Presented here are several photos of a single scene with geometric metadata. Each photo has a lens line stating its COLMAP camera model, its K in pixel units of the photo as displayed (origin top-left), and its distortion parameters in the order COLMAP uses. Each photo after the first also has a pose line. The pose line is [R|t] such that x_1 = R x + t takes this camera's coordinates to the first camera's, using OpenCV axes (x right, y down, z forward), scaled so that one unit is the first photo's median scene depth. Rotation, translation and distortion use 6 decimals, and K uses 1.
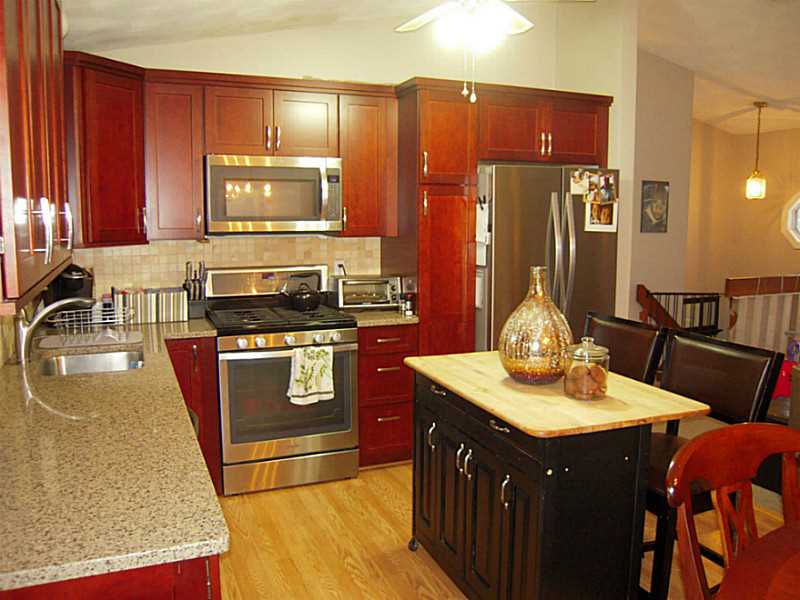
lens RADIAL K [[666.4, 0, 404.6], [0, 666.4, 297.7], [0, 0, 1]] dist [-0.108005, 0.039662]
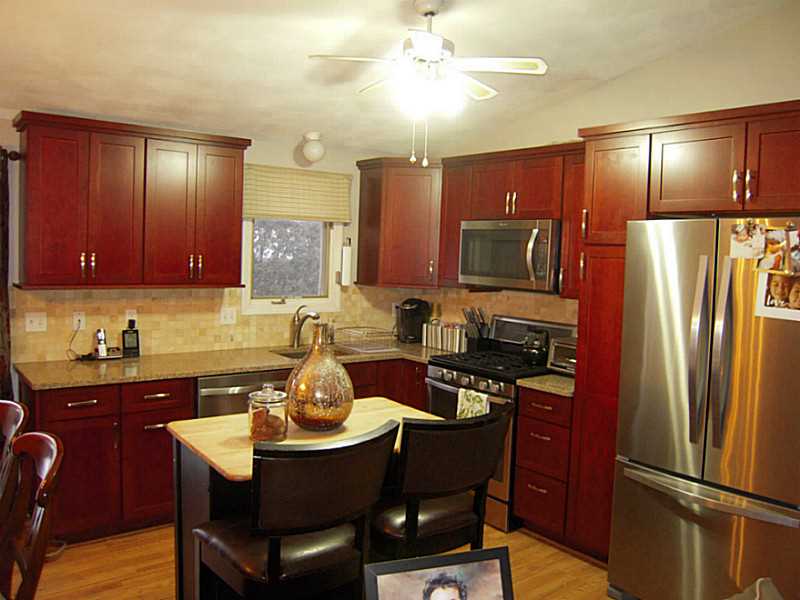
lens RADIAL K [[666.4, 0, 407.9], [0, 666.4, 299.0], [0, 0, 1]] dist [-0.108005, 0.039662]
pose [[0.268951, 0.074758, -0.960248, 0.783651], [-0.153699, 0.987538, 0.033834, -0.086994], [0.950811, 0.138489, 0.277089, 0.505629]]
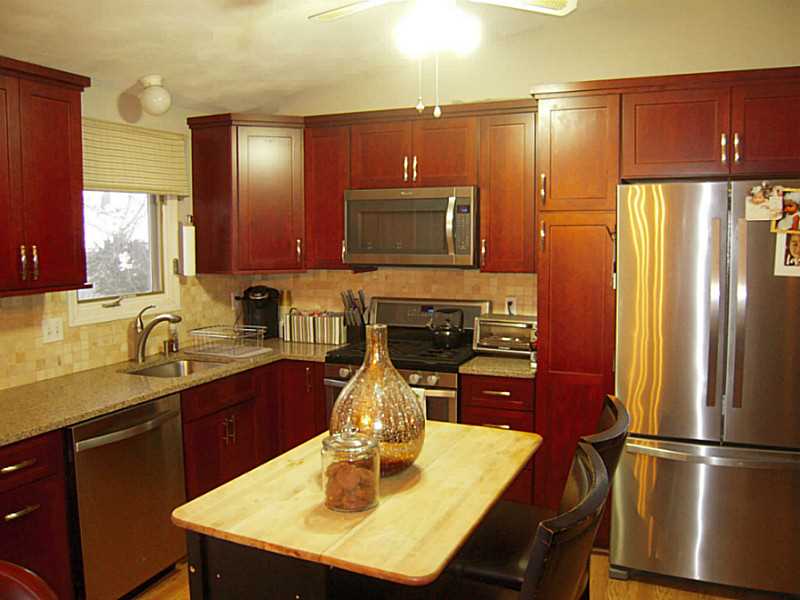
lens RADIAL K [[666.4, 0, 405.5], [0, 666.4, 295.9], [0, 0, 1]] dist [-0.108005, 0.039662]
pose [[0.699113, 0.059886, -0.712499, 0.476225], [-0.082747, 0.996567, 0.002570, -0.052188], [0.710207, 0.057160, 0.701668, 0.288200]]
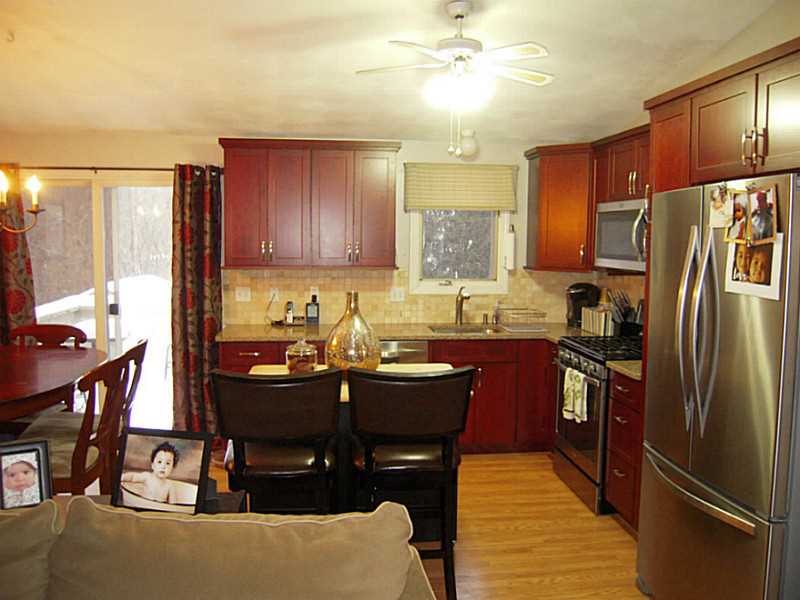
lens RADIAL K [[666.4, 0, 412.9], [0, 666.4, 304.2], [0, 0, 1]] dist [-0.108005, 0.039662]
pose [[-0.263667, 0.089140, -0.960486, 0.885557], [-0.131677, 0.983074, 0.127383, -0.126511], [0.955584, 0.160061, -0.247466, 0.883509]]
